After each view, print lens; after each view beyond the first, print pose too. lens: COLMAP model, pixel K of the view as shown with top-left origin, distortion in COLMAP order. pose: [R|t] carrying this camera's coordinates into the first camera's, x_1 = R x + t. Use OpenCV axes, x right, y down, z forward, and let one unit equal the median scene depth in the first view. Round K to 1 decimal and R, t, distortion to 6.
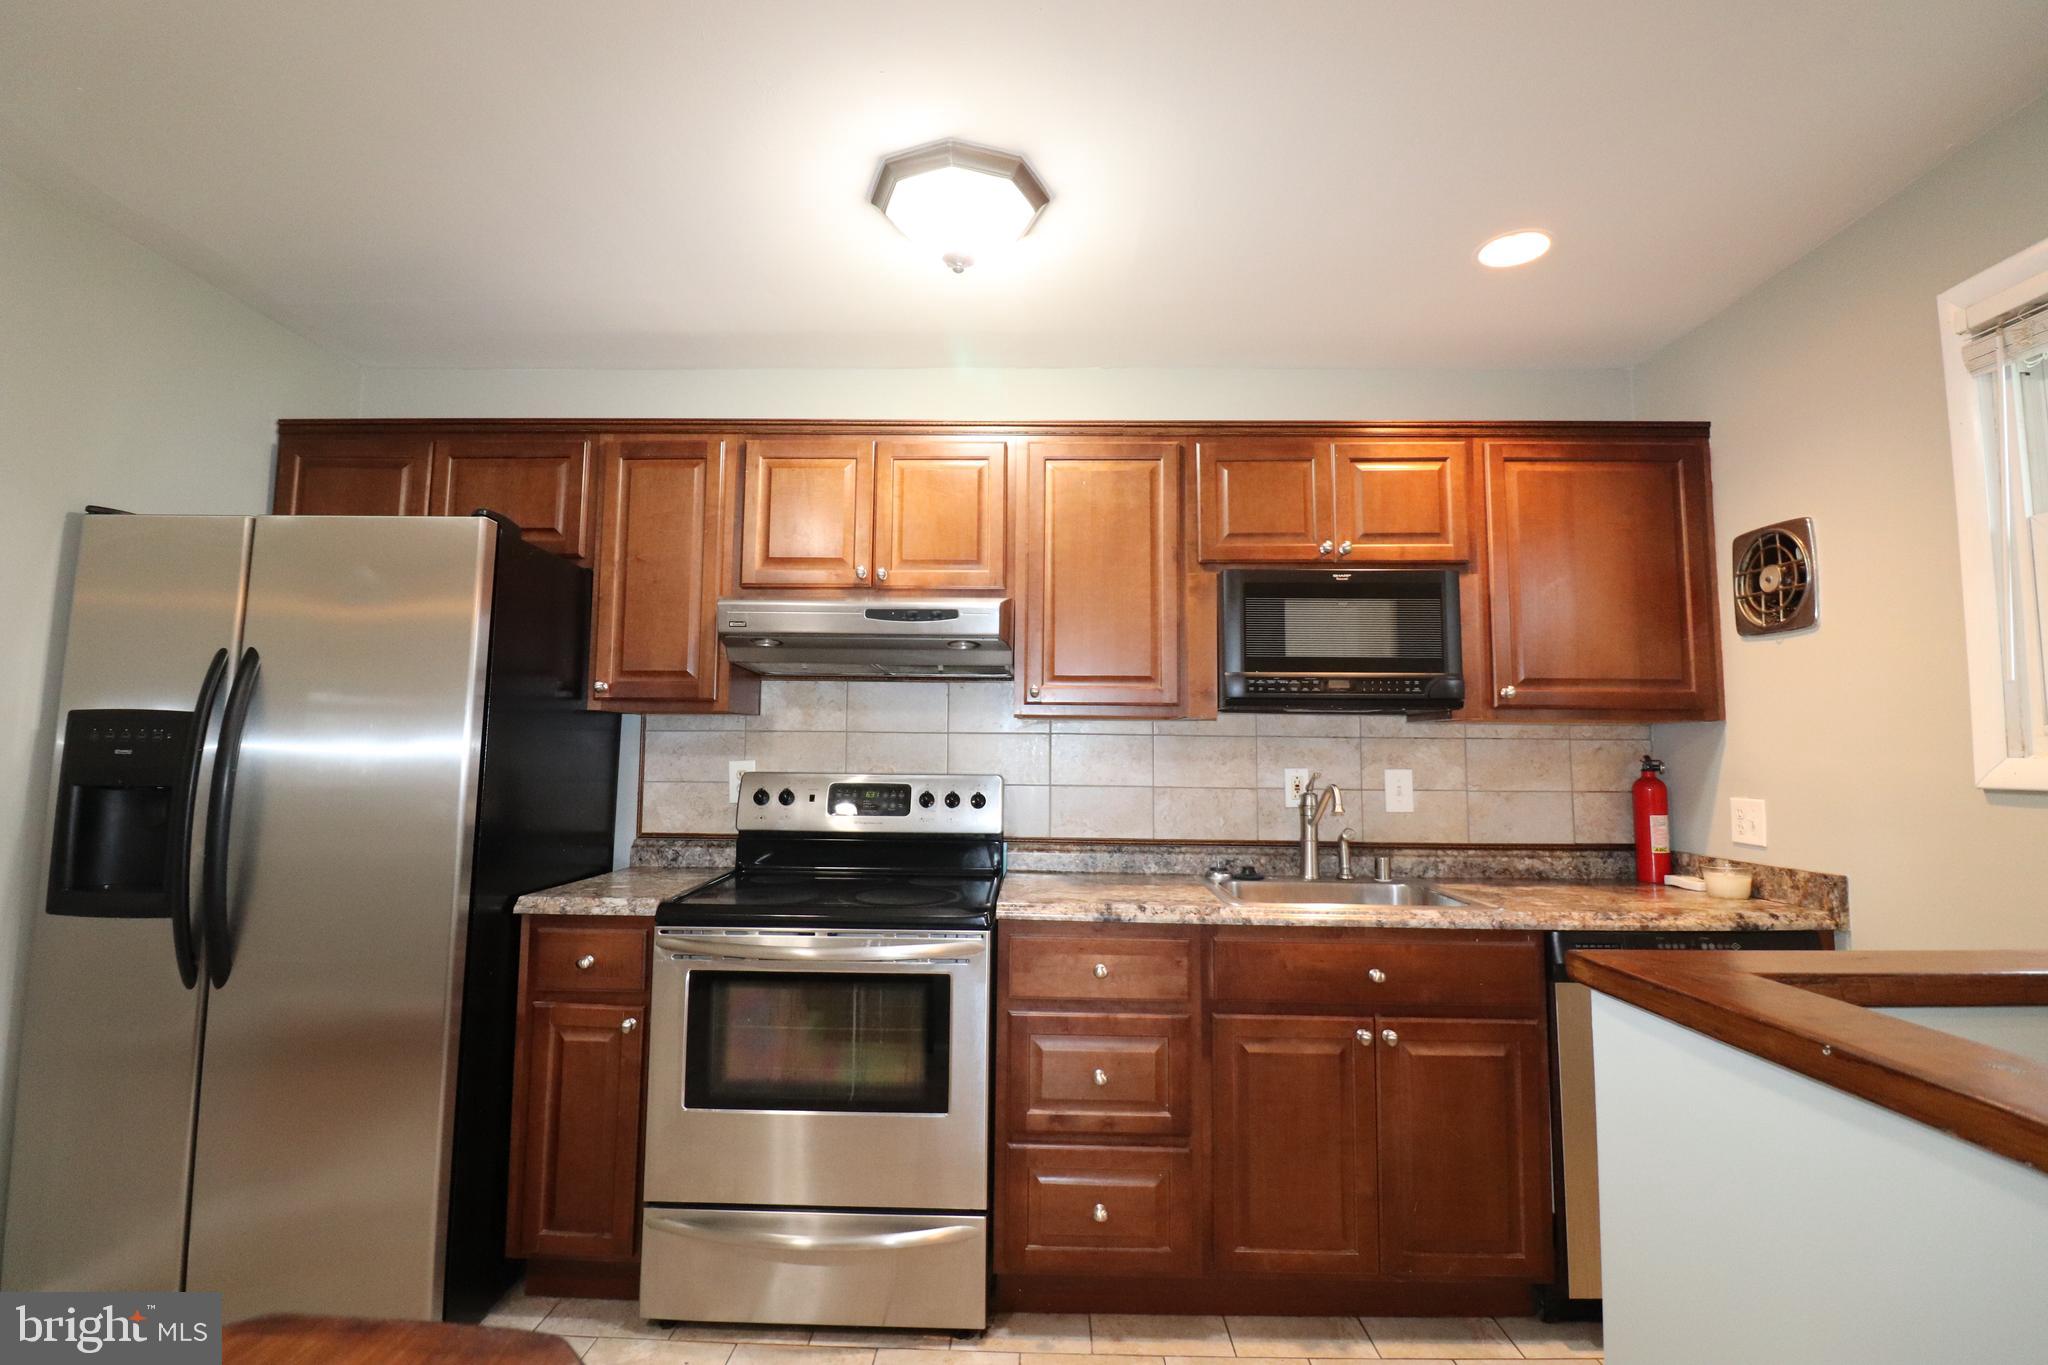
lens RADIAL K [[945.7, 0, 1011.6], [0, 945.7, 668.2], [0, 0, 1]] dist [-0.001251, -0.012505]
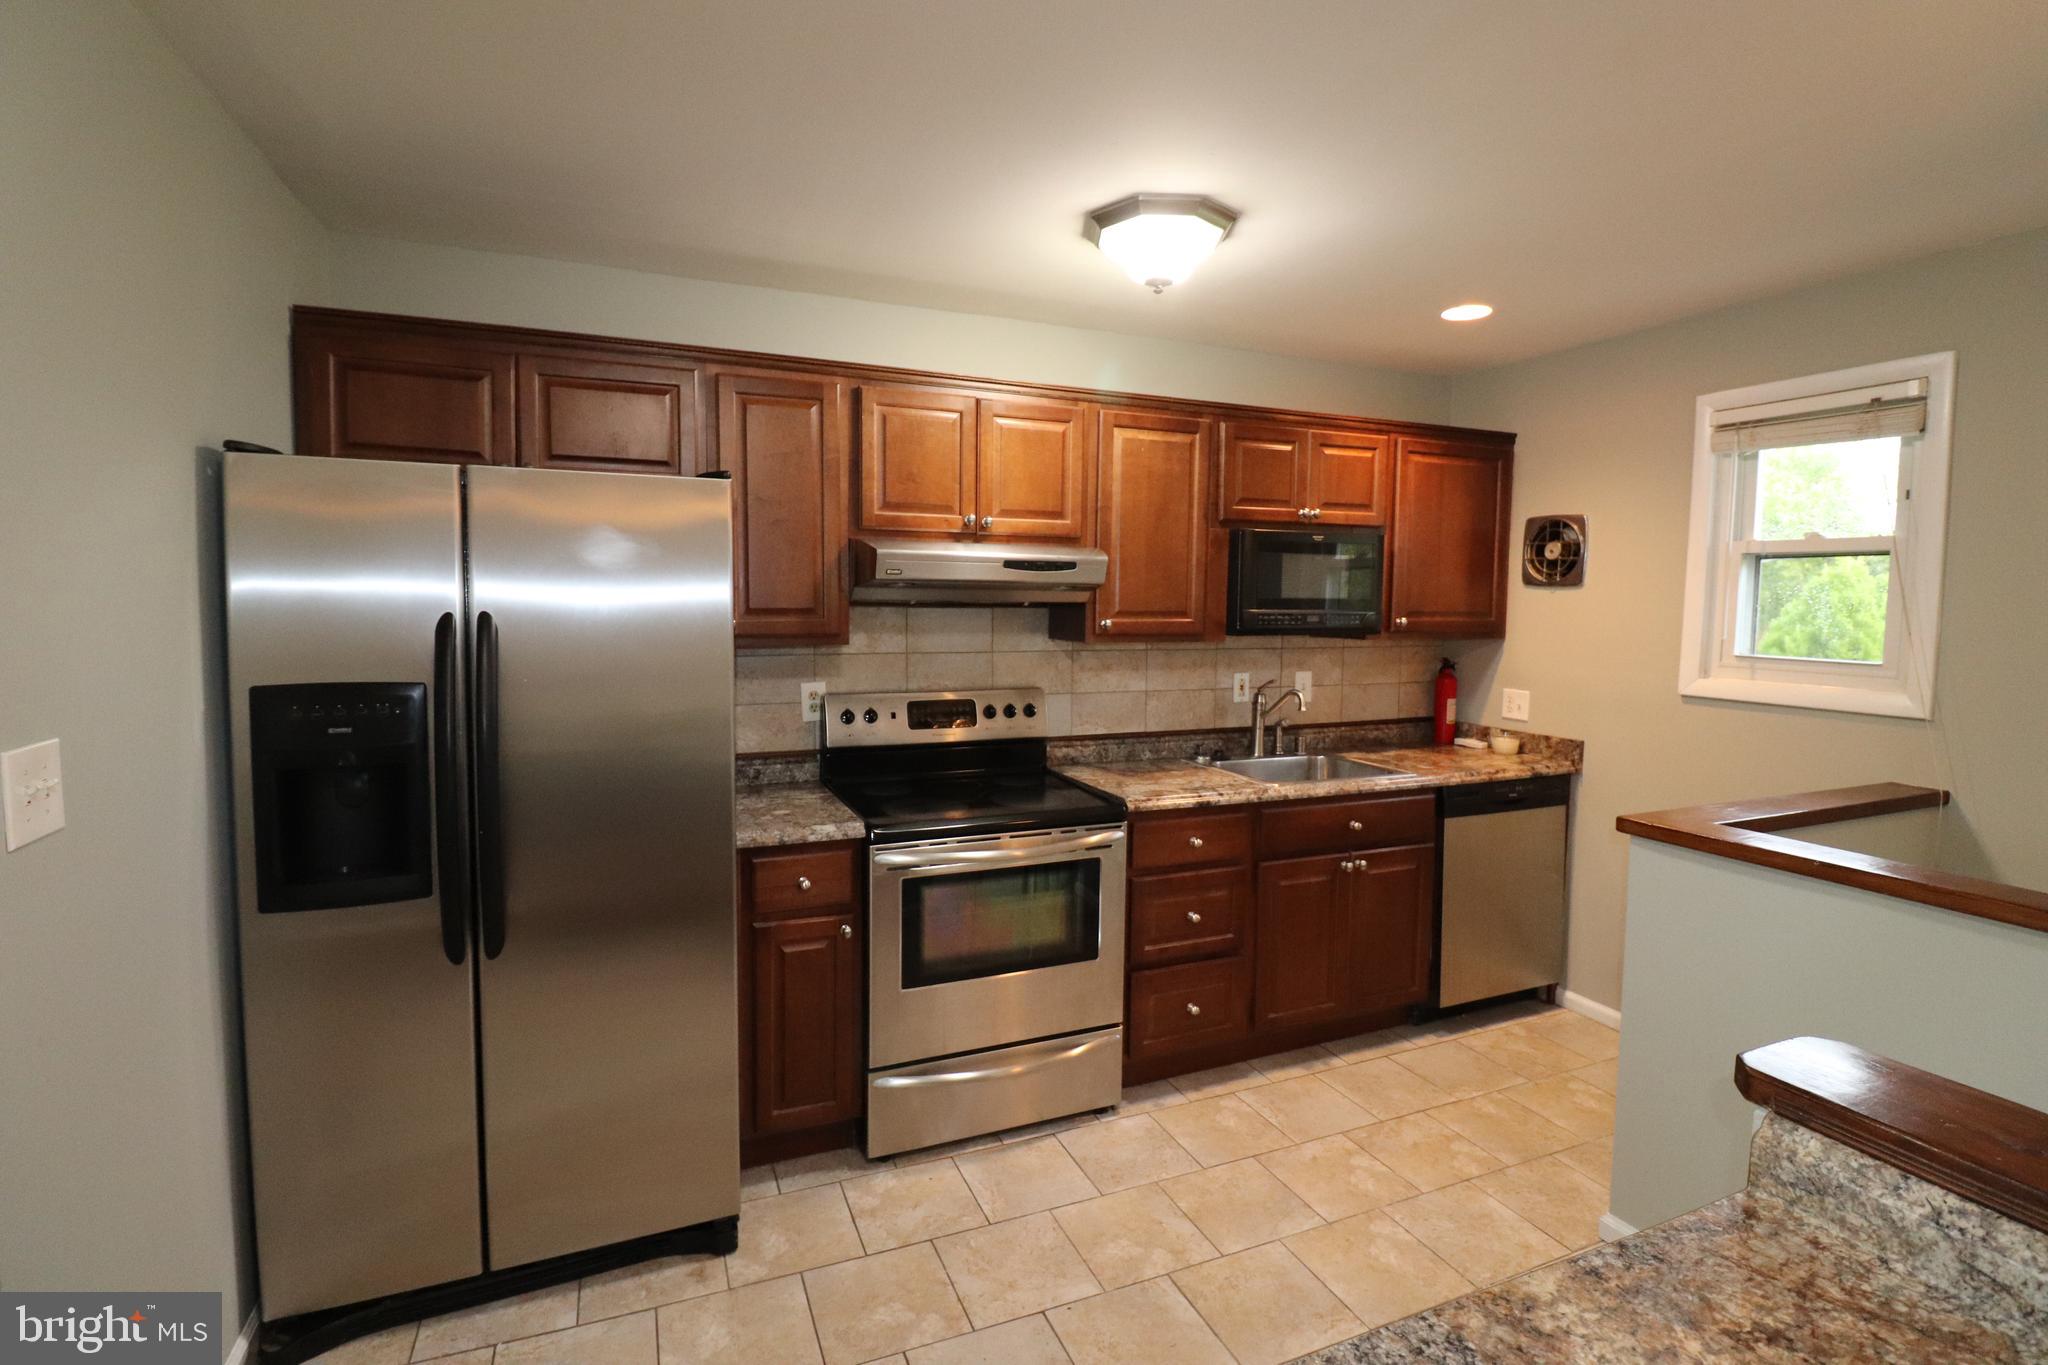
lens RADIAL K [[945.7, 0, 1013.5], [0, 945.7, 664.3], [0, 0, 1]] dist [-0.001251, -0.012505]
pose [[0.913760, -0.030500, 0.405109, -0.574151], [-0.036860, 0.986840, 0.157440, -0.111507], [-0.404580, -0.158795, 0.900611, -0.057022]]
